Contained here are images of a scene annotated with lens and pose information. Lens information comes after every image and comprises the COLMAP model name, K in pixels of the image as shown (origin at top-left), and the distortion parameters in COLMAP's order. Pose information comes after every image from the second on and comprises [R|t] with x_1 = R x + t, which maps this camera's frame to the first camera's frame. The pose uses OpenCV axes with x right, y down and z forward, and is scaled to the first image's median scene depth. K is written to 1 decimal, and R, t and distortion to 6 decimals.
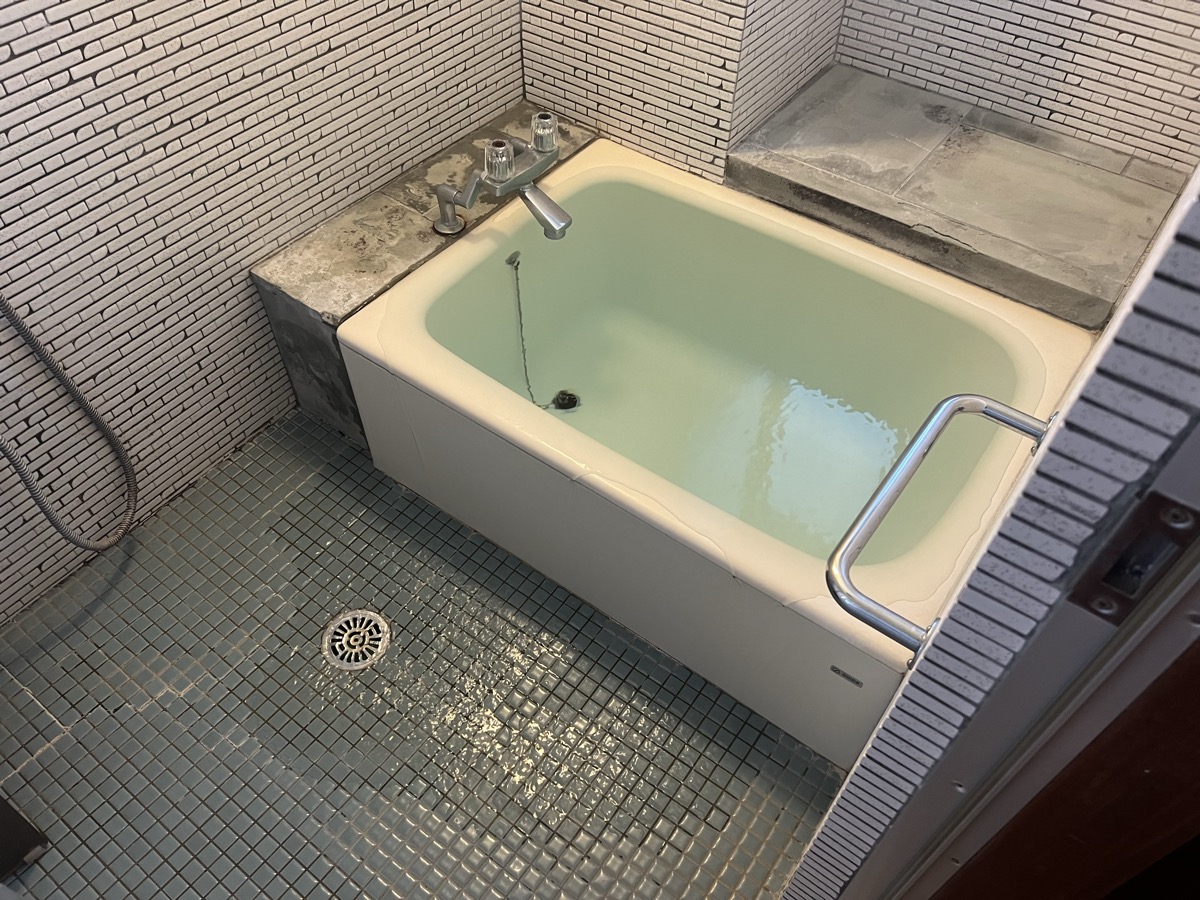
lens RADIAL K [[916.8, 0, 593.4], [0, 916.8, 453.5], [0, 0, 1]] dist [0.032195, -0.054218]
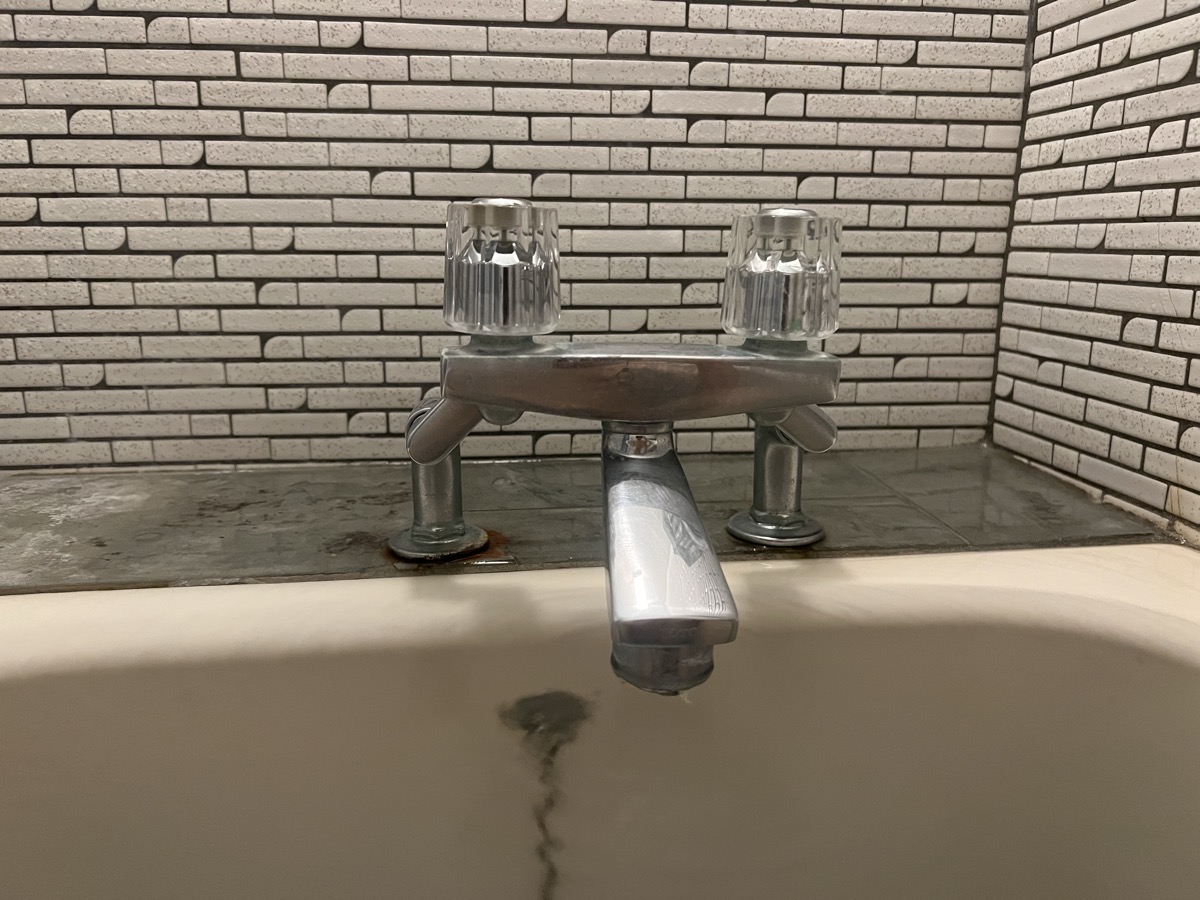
lens RADIAL K [[916.8, 0, 593.4], [0, 916.8, 453.5], [0, 0, 1]] dist [0.032195, -0.054218]
pose [[0.688744, 0.154973, -0.708248, 0.092424], [-0.544152, 0.756039, -0.363735, -0.192172], [0.479094, 0.635915, 0.605046, 0.837825]]
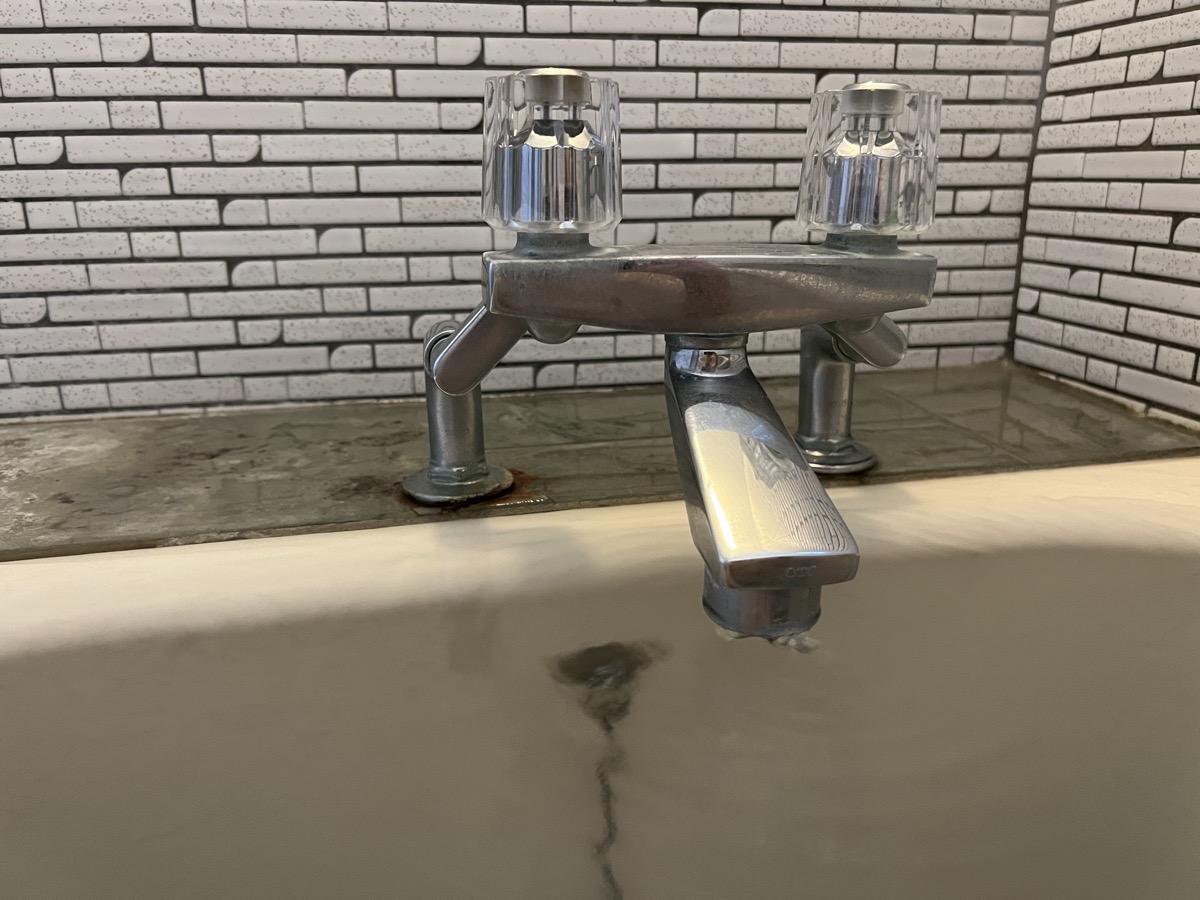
lens RADIAL K [[916.8, 0, 593.4], [0, 916.8, 453.5], [0, 0, 1]] dist [0.032195, -0.054218]
pose [[0.741941, 0.173562, -0.647611, 0.049271], [-0.492960, 0.795907, -0.351458, -0.183776], [0.454438, 0.580007, 0.676075, 0.845432]]
